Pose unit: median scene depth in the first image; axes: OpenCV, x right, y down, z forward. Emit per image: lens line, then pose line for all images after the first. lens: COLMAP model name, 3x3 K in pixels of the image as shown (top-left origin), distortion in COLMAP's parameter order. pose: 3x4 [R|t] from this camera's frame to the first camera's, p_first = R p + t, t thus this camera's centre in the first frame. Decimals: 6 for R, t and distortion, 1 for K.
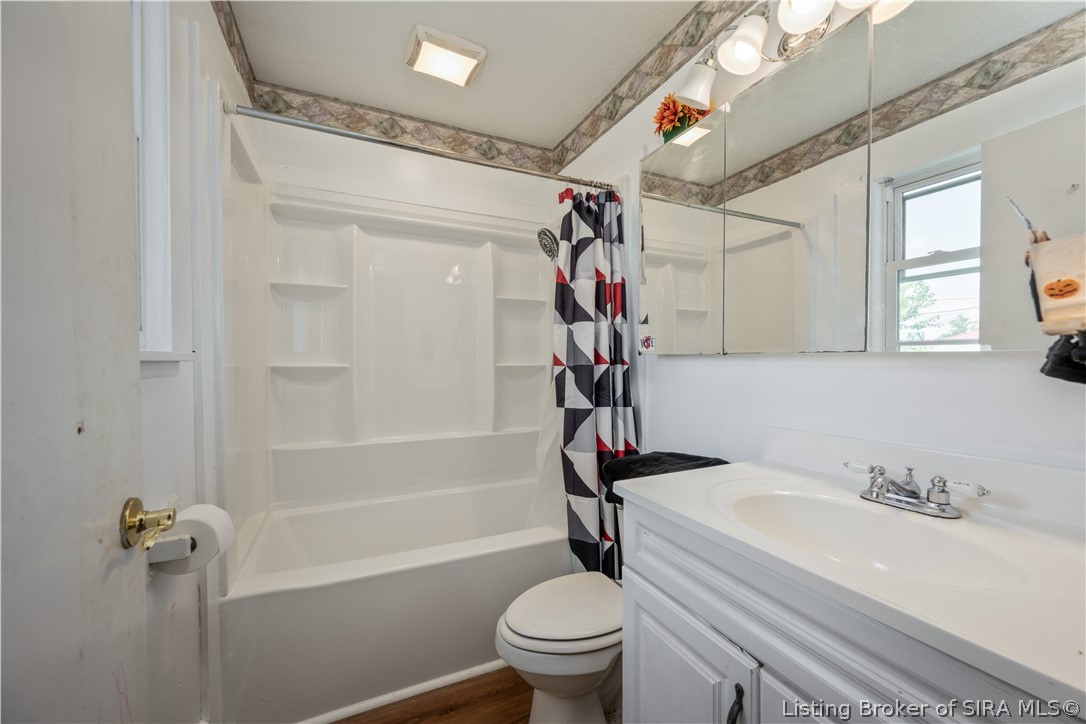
lens RADIAL K [[423.7, 0, 543.0], [0, 423.7, 362.0], [0, 0, 1]] dist [0.000028, -0.000002]
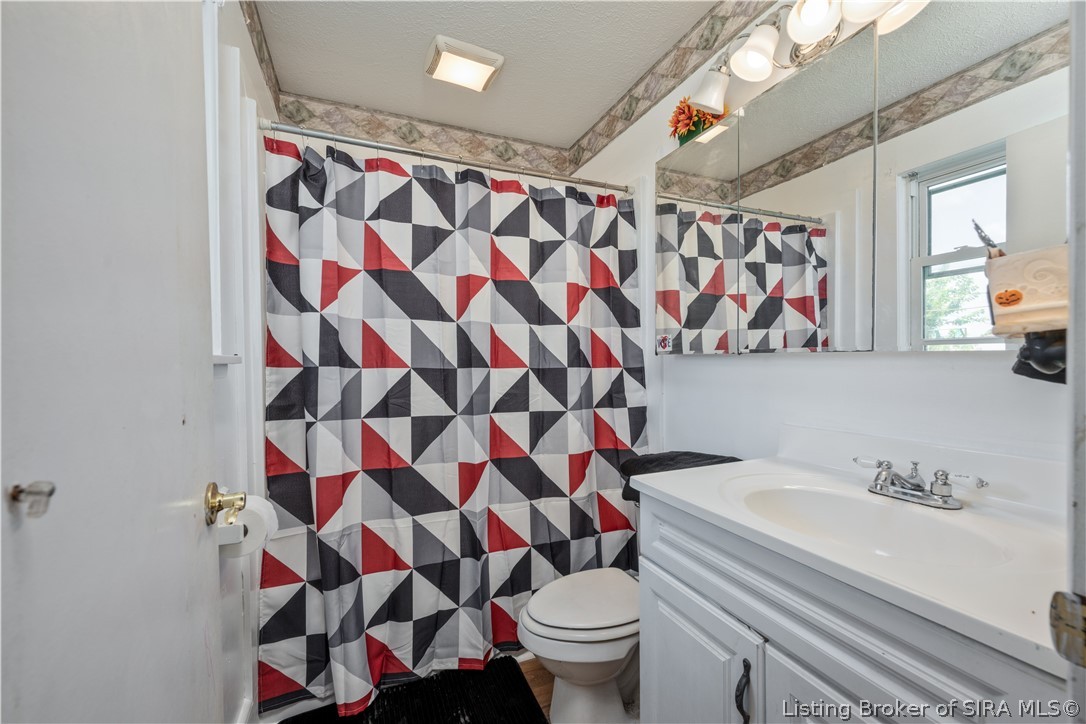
lens RADIAL K [[460.0, 0, 543.0], [0, 460.0, 362.0], [0, 0, 1]] dist [-0.000345, -0.000008]
pose [[0.999564, -0.005413, -0.029027, -0.011239], [0.005427, 0.999985, 0.000428, -0.001923], [0.029024, -0.000585, 0.999579, -0.108311]]
